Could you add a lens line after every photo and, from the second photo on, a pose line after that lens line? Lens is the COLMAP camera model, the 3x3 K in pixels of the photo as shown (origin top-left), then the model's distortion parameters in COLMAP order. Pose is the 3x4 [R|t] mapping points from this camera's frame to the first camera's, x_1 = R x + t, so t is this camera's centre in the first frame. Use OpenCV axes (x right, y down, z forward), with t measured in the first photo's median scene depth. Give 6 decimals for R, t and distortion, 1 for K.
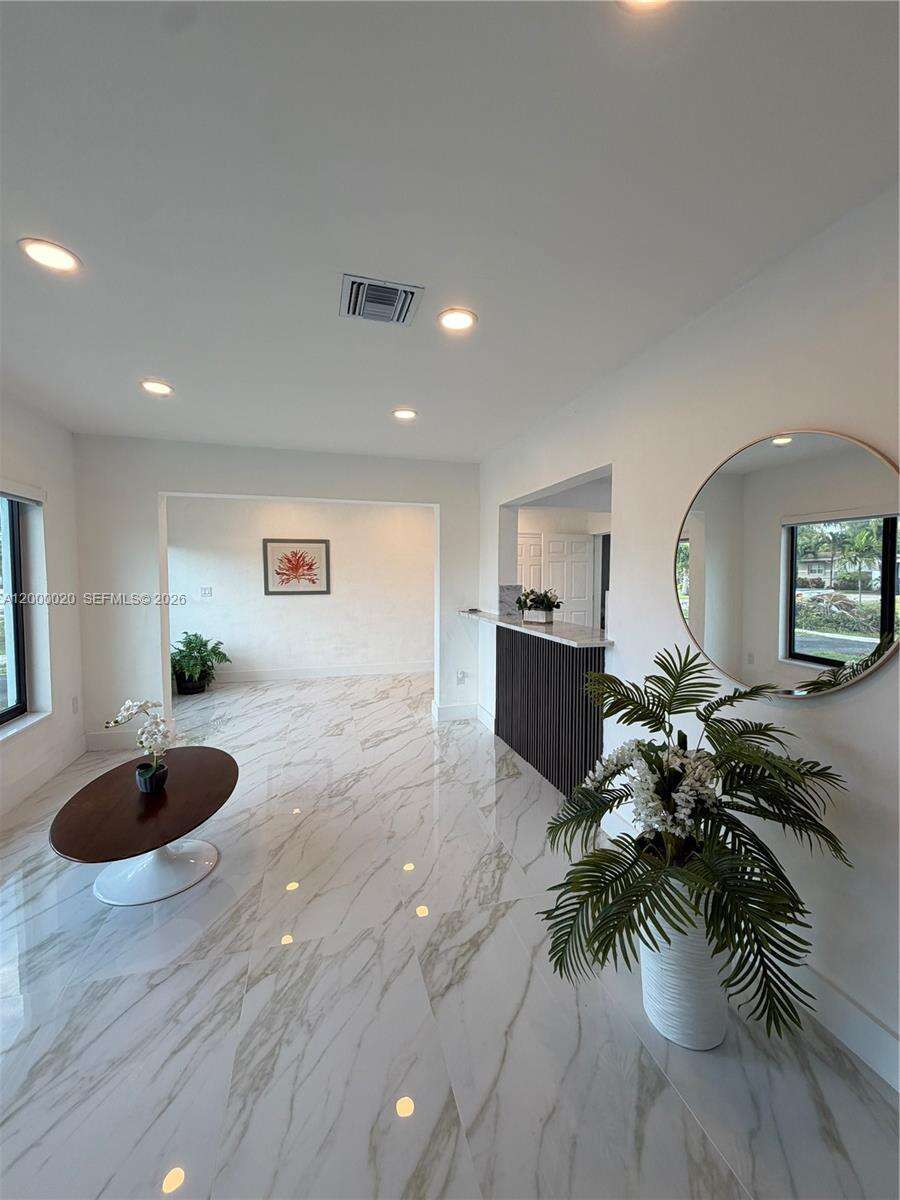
lens RADIAL K [[476.3, 0, 450.5], [0, 476.3, 594.6], [0, 0, 1]] dist [-0.001208, 0.000315]
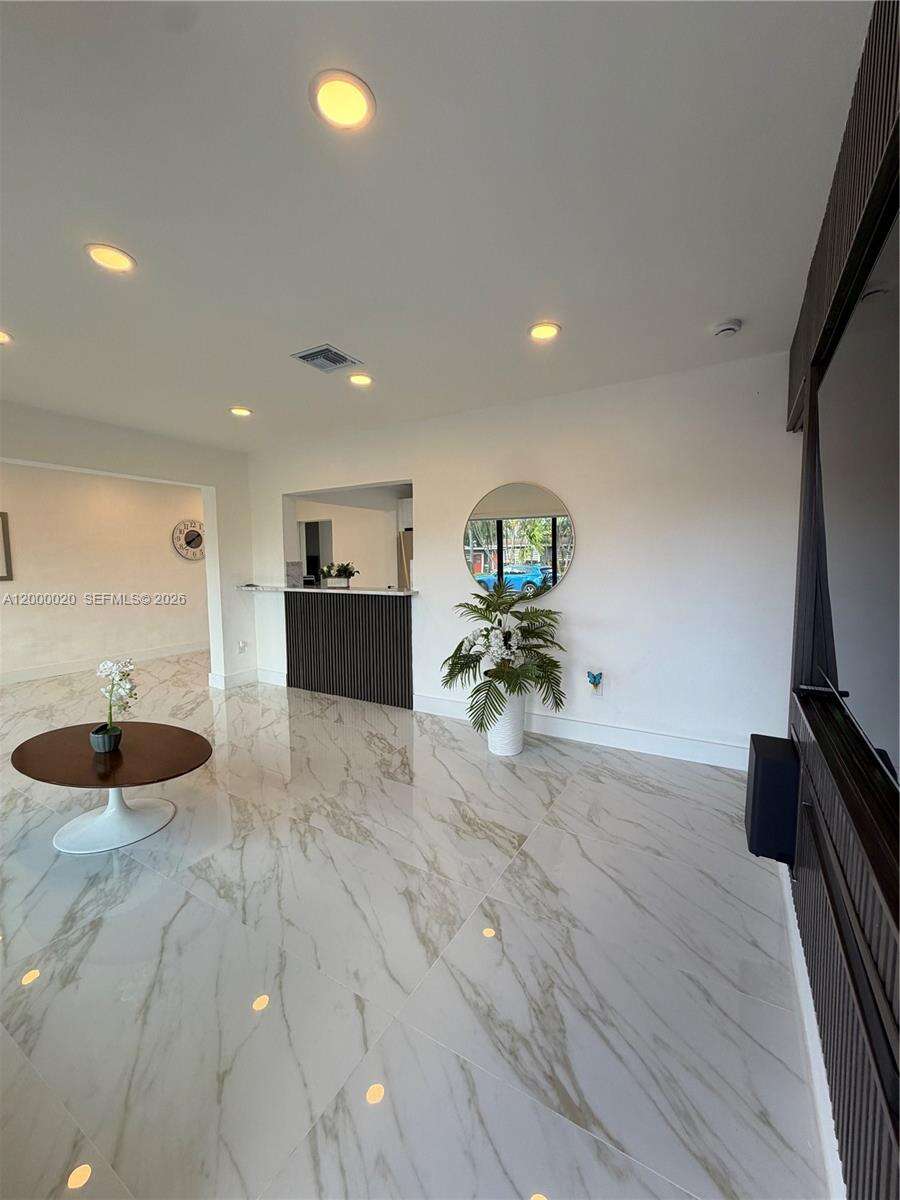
lens RADIAL K [[476.3, 0, 449.8], [0, 476.3, 587.7], [0, 0, 1]] dist [-0.001208, 0.000315]
pose [[0.728231, -0.046836, 0.683730, -0.596496], [0.039208, 0.998875, 0.026664, 0.043168], [-0.684210, 0.007390, 0.729248, -0.214449]]
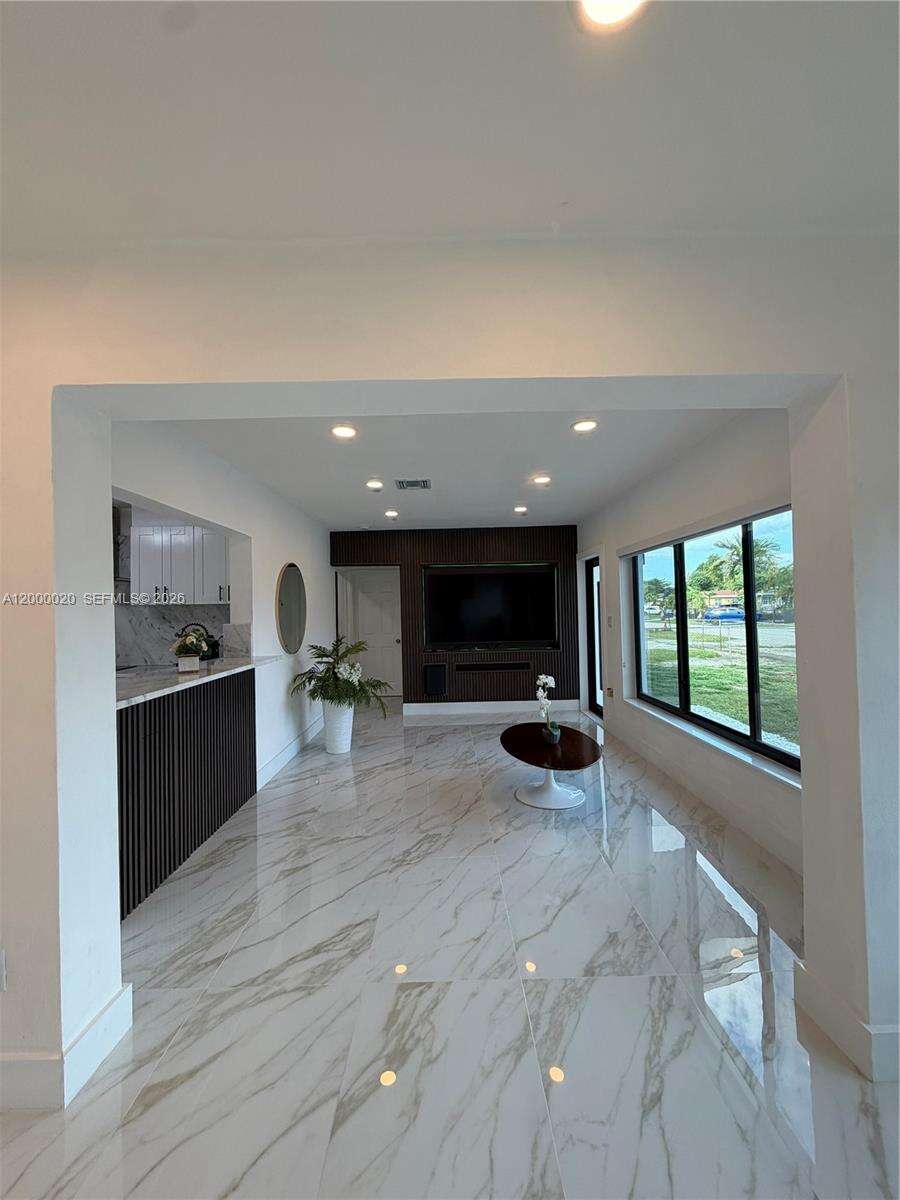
lens RADIAL K [[476.3, 0, 440.6], [0, 476.3, 598.0], [0, 0, 1]] dist [-0.001208, 0.000315]
pose [[-0.958232, 0.029468, 0.284469, -0.564477], [0.035761, 0.999217, 0.016952, -0.079238], [-0.283747, 0.026417, -0.958535, 1.983145]]
